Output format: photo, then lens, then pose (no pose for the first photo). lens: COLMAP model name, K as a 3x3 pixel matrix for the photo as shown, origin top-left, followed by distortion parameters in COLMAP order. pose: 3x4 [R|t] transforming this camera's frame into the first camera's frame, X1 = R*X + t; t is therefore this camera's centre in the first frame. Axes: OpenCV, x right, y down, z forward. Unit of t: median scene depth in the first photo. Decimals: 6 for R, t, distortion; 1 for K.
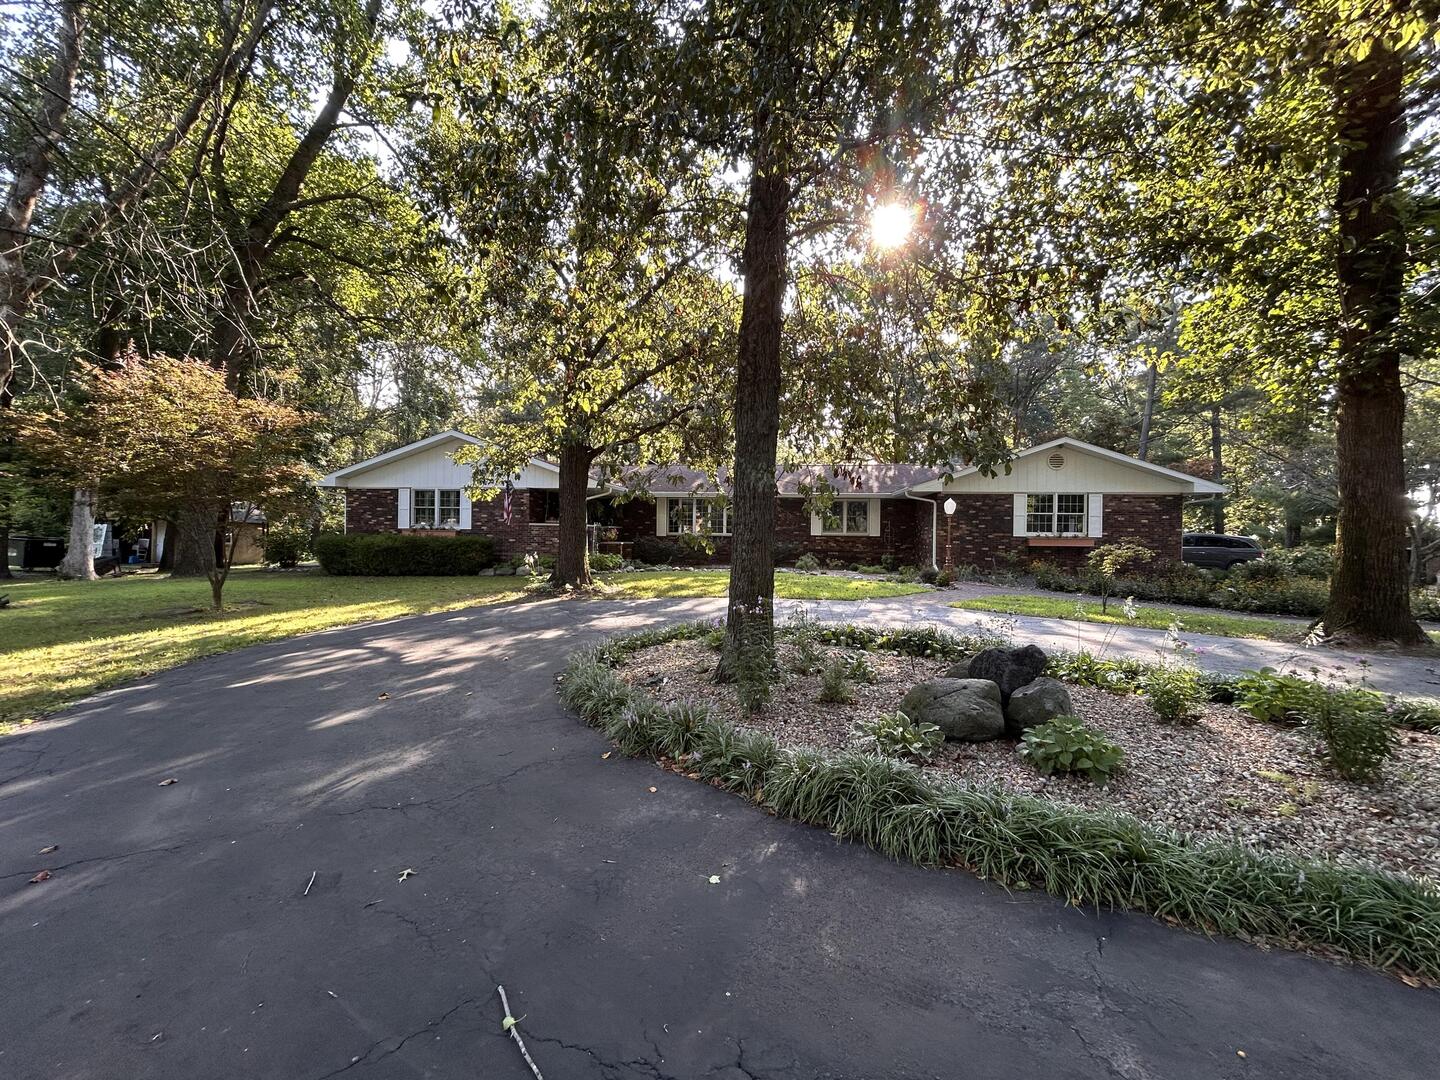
lens RADIAL K [[582.6, 0, 719.3], [0, 582.6, 539.6], [0, 0, 1]] dist [0.001561, 0.000098]
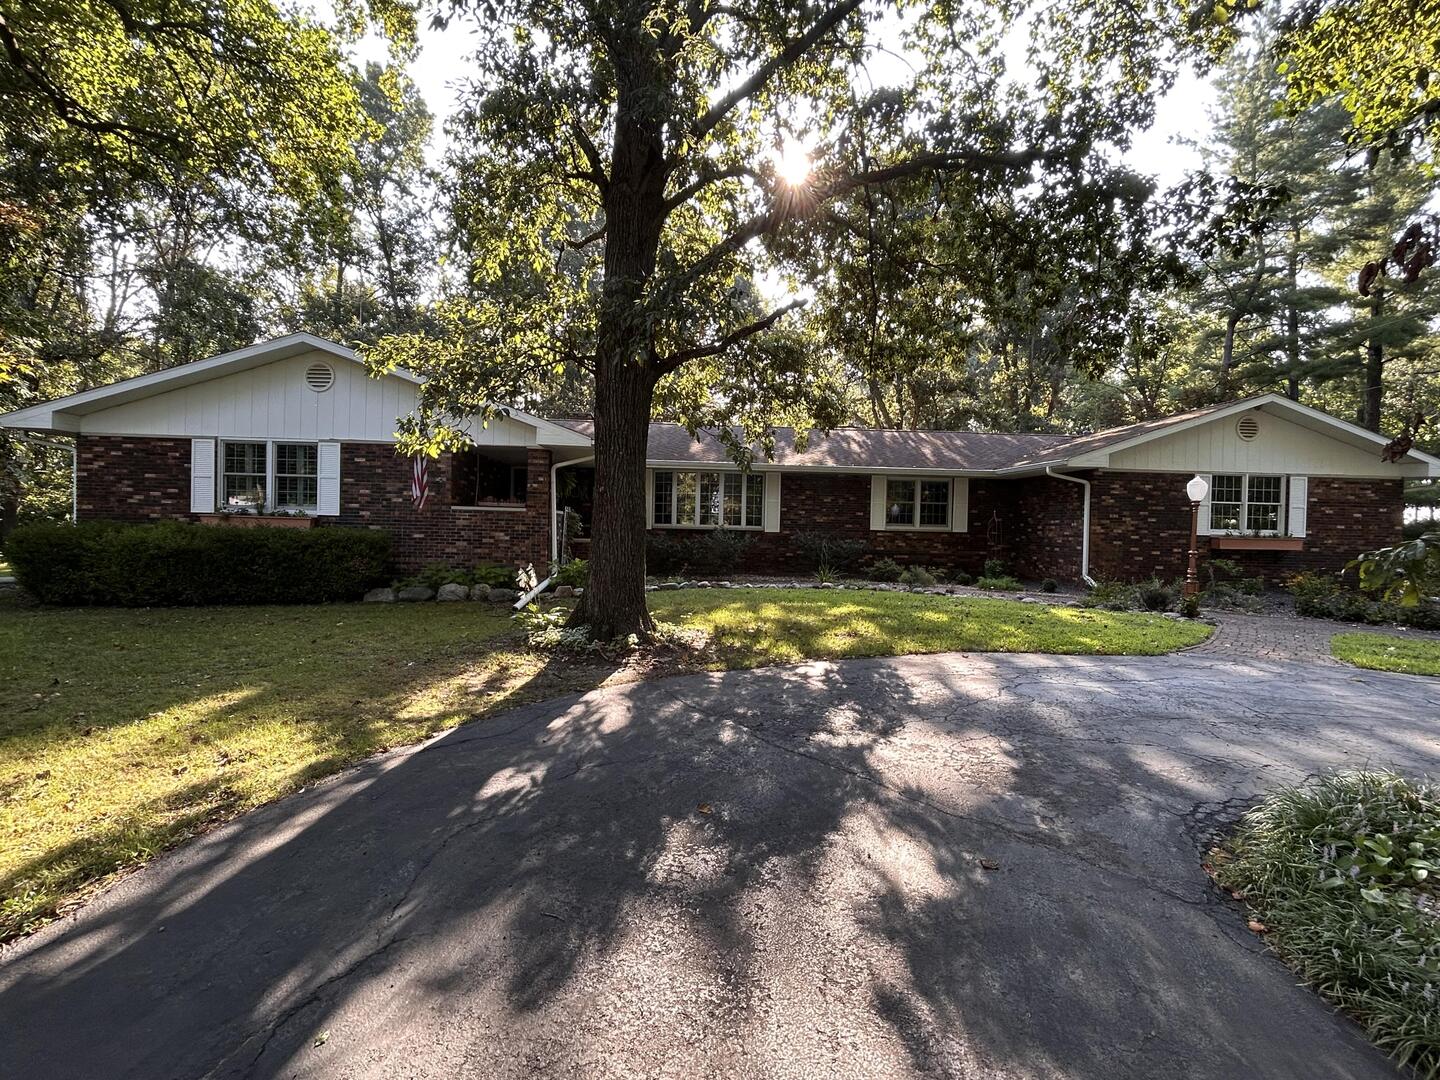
lens RADIAL K [[692.1, 0, 725.1], [0, 692.1, 539.5], [0, 0, 1]] dist [0.005923, 0.000013]
pose [[0.981111, 0.004885, 0.193386, -0.193422], [-0.007499, 0.999890, 0.012788, -0.006310], [-0.193302, -0.013997, 0.981039, 0.279320]]
